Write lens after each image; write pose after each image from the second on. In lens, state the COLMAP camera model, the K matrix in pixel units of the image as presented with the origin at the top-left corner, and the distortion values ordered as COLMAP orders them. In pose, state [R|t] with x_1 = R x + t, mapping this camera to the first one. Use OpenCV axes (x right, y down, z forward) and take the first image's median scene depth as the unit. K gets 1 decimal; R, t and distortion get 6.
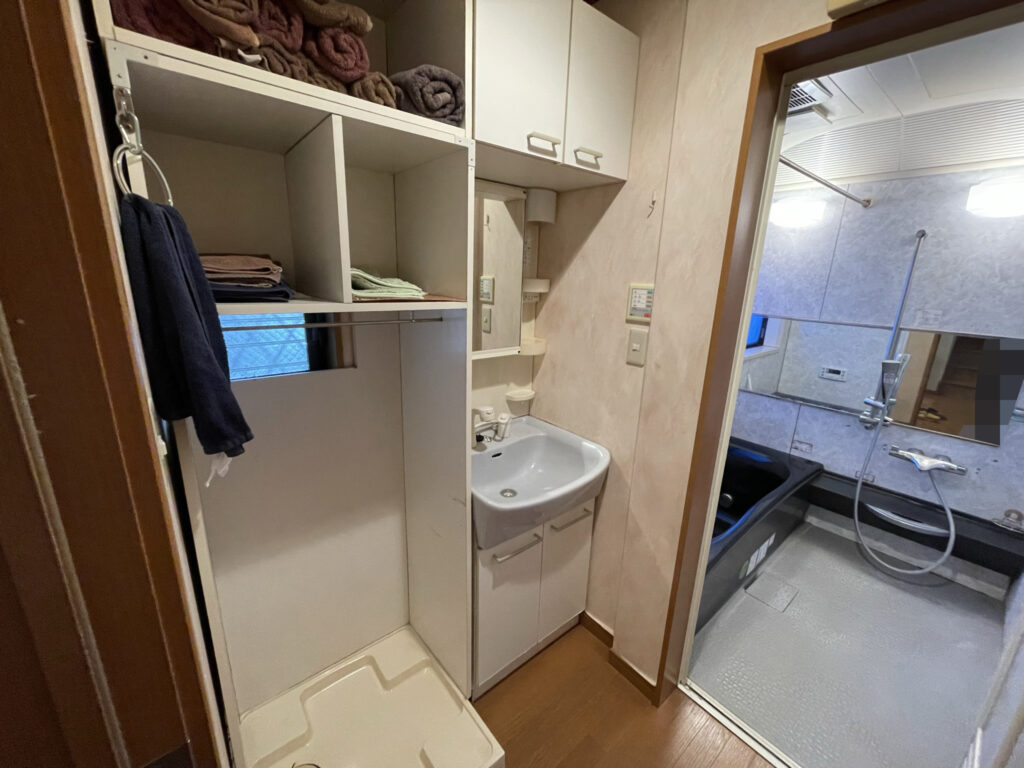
lens RADIAL K [[411.2, 0, 512.1], [0, 411.2, 383.4], [0, 0, 1]] dist [-0.004223, 0.000444]
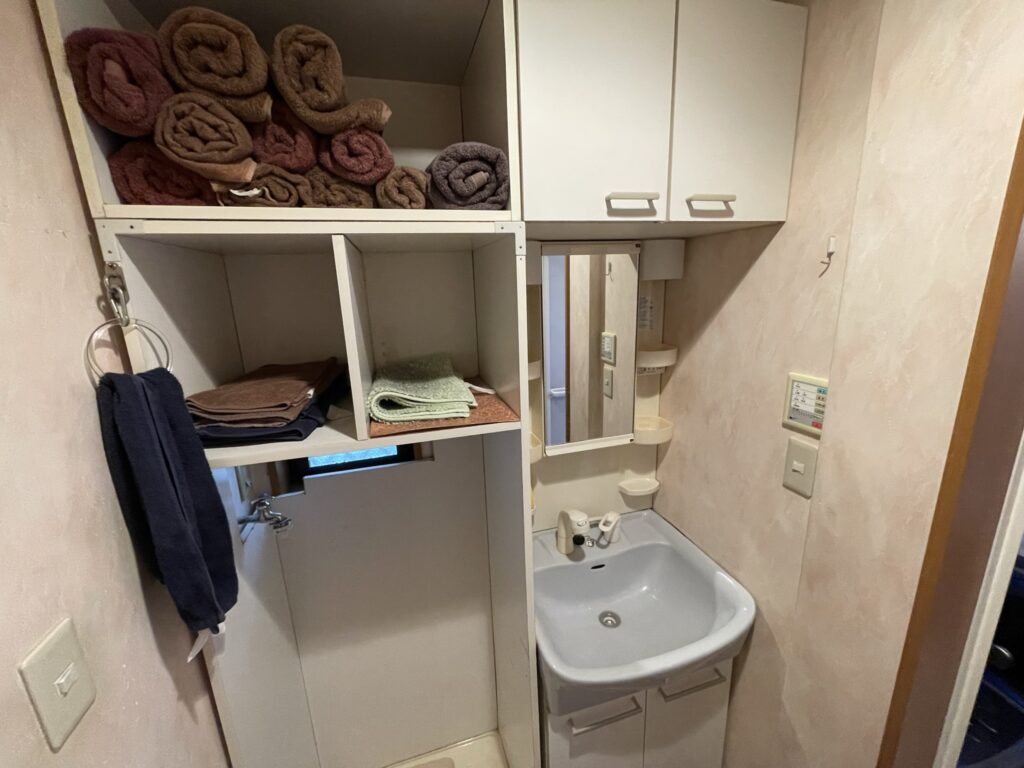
lens RADIAL K [[411.2, 0, 513.3], [0, 411.2, 382.8], [0, 0, 1]] dist [-0.004223, 0.000444]
pose [[0.917136, 0.028574, -0.397548, 0.154606], [-0.037942, 0.999156, -0.015717, -0.215423], [0.396764, 0.029499, 0.917447, 0.231163]]
